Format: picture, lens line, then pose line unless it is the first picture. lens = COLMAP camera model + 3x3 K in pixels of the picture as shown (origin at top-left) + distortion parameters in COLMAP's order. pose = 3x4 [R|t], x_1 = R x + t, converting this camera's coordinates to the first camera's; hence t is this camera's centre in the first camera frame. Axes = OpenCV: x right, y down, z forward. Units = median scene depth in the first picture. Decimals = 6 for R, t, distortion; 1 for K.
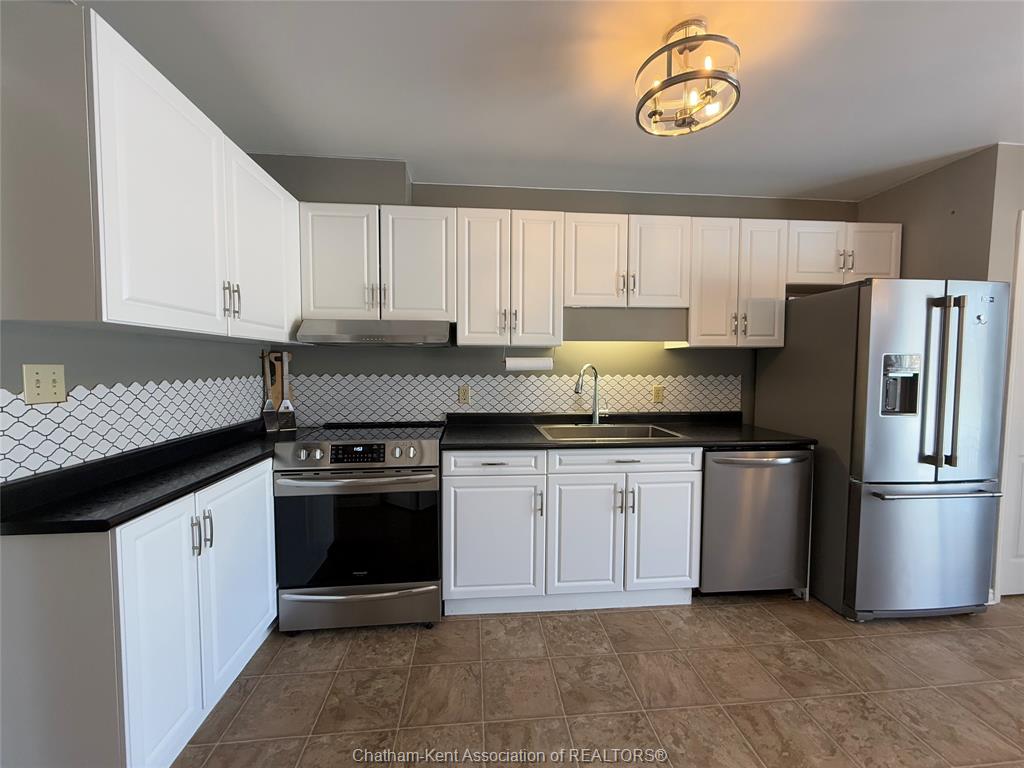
lens RADIAL K [[406.8, 0, 513.2], [0, 406.8, 386.3], [0, 0, 1]] dist [0.001716, 0.000146]
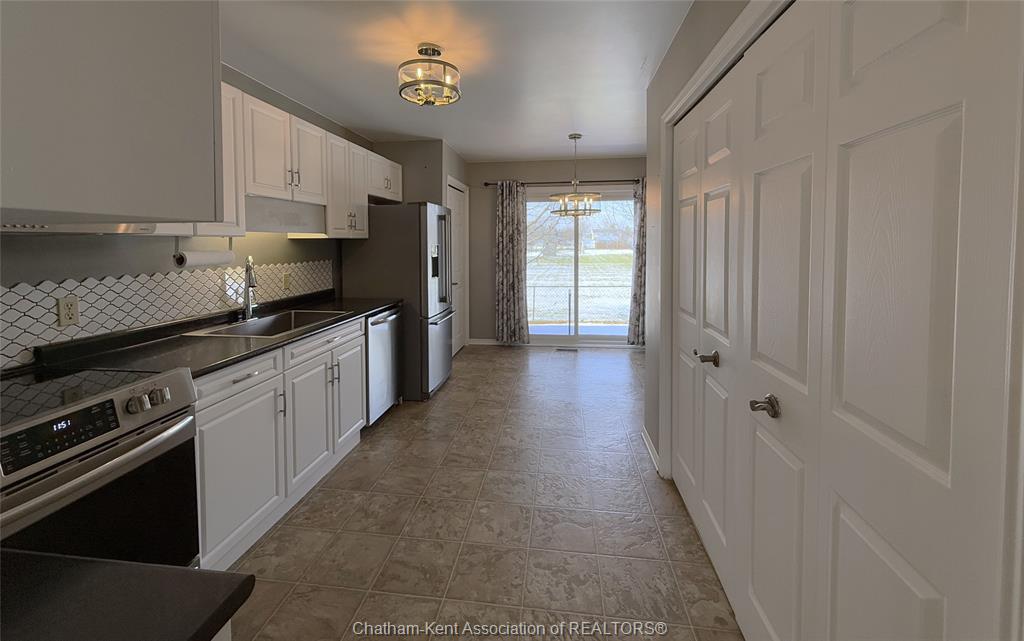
lens RADIAL K [[405.7, 0, 506.6], [0, 405.7, 259.4], [0, 0, 1]] dist [0.001728, 0.000210]
pose [[0.230590, -0.045123, 0.972004, -0.683124], [0.056372, 0.997866, 0.032951, -0.050006], [-0.971417, 0.047196, 0.232641, 0.237772]]
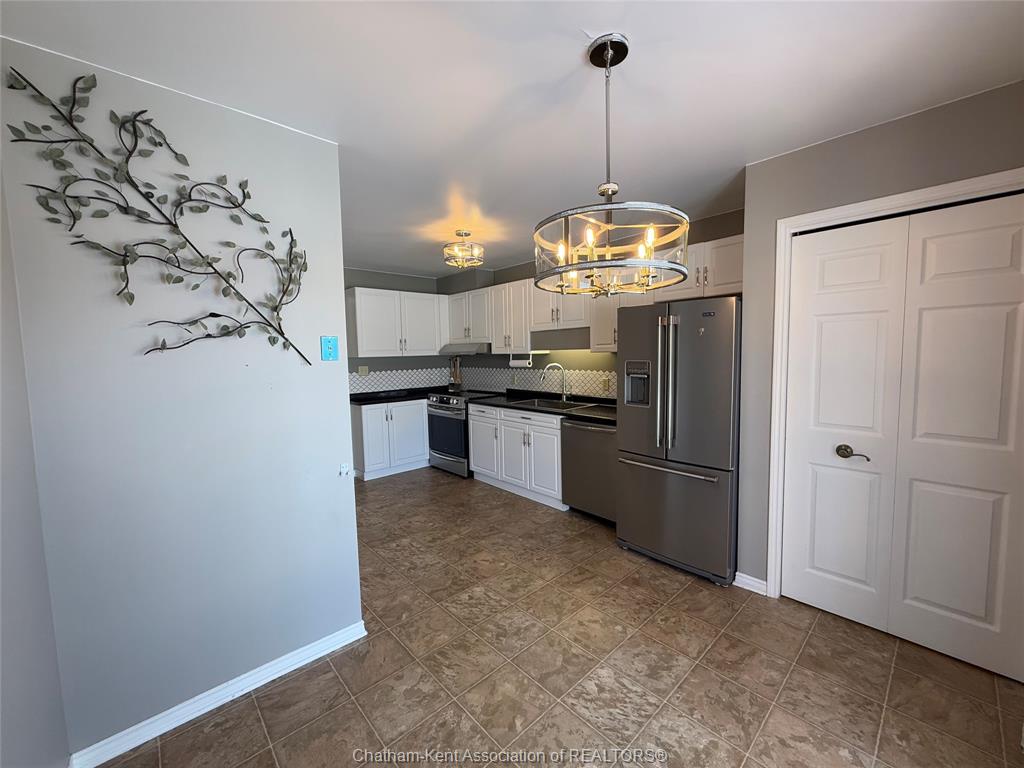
lens RADIAL K [[406.8, 0, 511.6], [0, 406.8, 386.2], [0, 0, 1]] dist [0.001716, 0.000146]
pose [[0.602691, 0.051764, -0.796294, 1.630032], [-0.020483, 0.998569, 0.049410, -0.046754], [0.797711, -0.013469, 0.602889, -0.154141]]
